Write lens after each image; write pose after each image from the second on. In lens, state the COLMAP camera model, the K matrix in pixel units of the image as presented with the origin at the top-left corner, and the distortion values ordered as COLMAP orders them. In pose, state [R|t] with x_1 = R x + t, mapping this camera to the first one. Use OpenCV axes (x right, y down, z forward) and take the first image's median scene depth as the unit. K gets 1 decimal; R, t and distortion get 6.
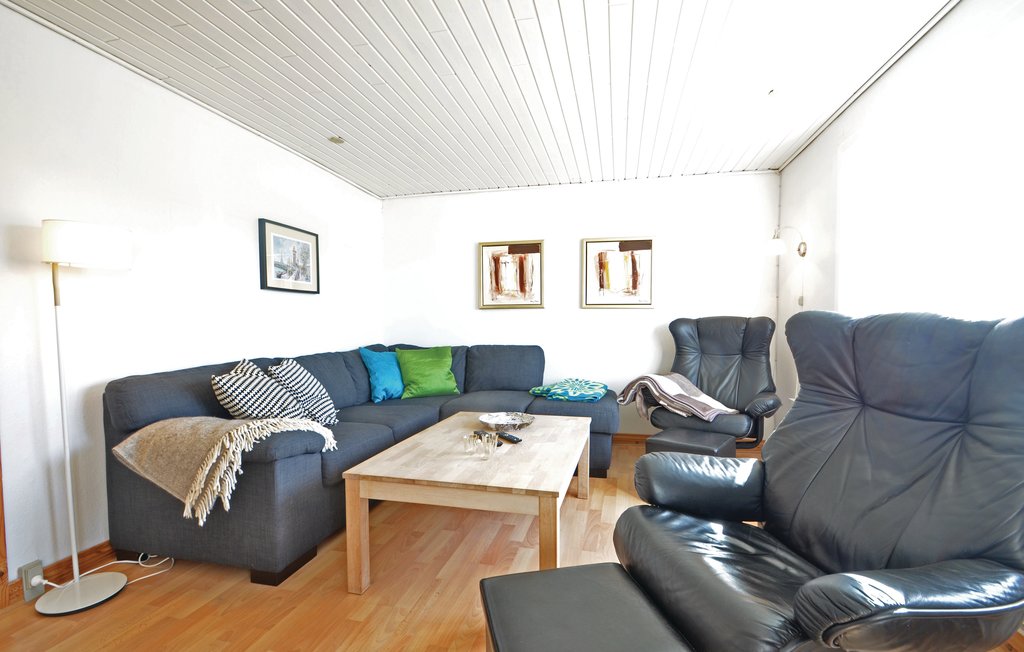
lens RADIAL K [[465.6, 0, 511.6], [0, 465.6, 337.1], [0, 0, 1]] dist [0.004744, -0.010414]
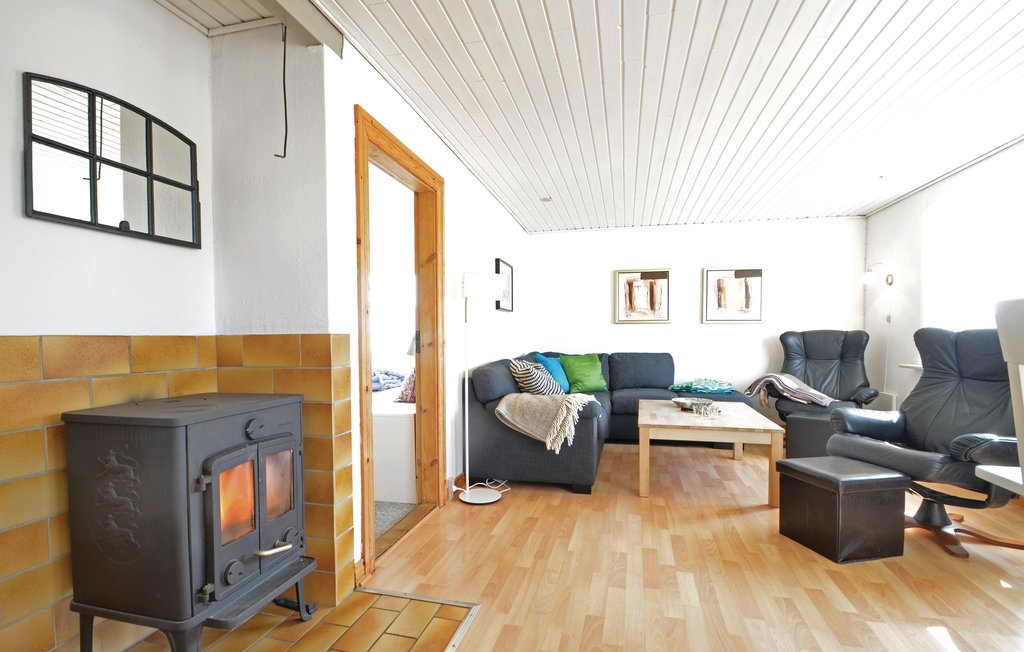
lens RADIAL K [[500.4, 0, 506.7], [0, 500.4, 351.6], [0, 0, 1]] dist [0.009914, -0.018133]
pose [[0.999937, 0.002704, -0.010916, -0.445156], [-0.002707, 0.999996, -0.000316, 0.019660], [0.010915, 0.000345, 0.999940, -0.433844]]
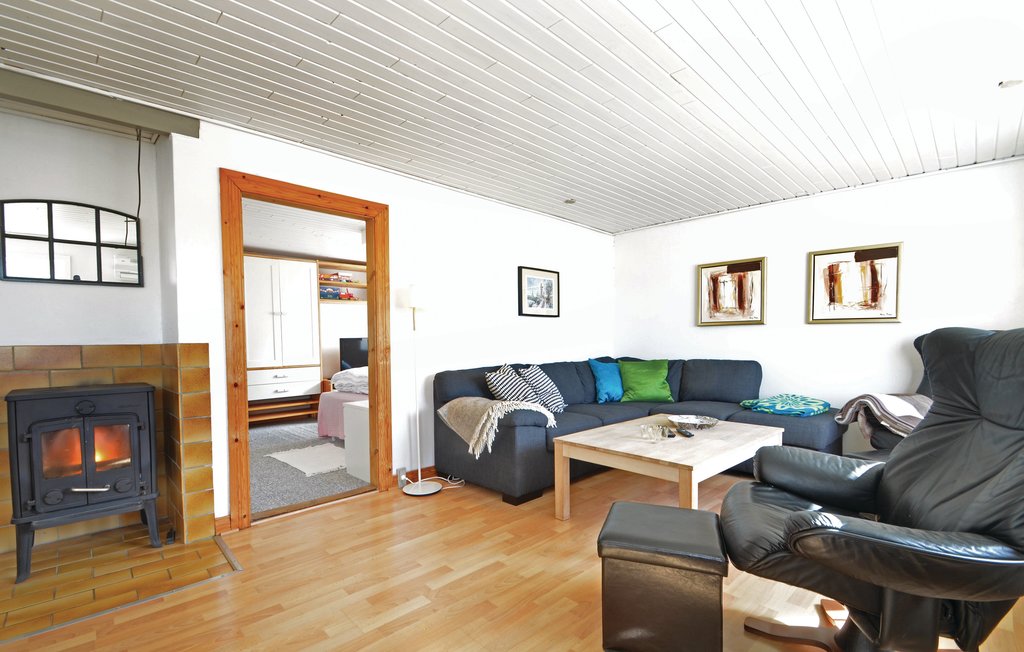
lens RADIAL K [[459.7, 0, 501.5], [0, 459.7, 354.2], [0, 0, 1]] dist [0.014375, -0.016017]
pose [[0.841134, 0.015793, -0.540596, 0.166259], [-0.013615, 0.999875, 0.008027, 0.003874], [0.540655, 0.000608, 0.841244, -0.195169]]
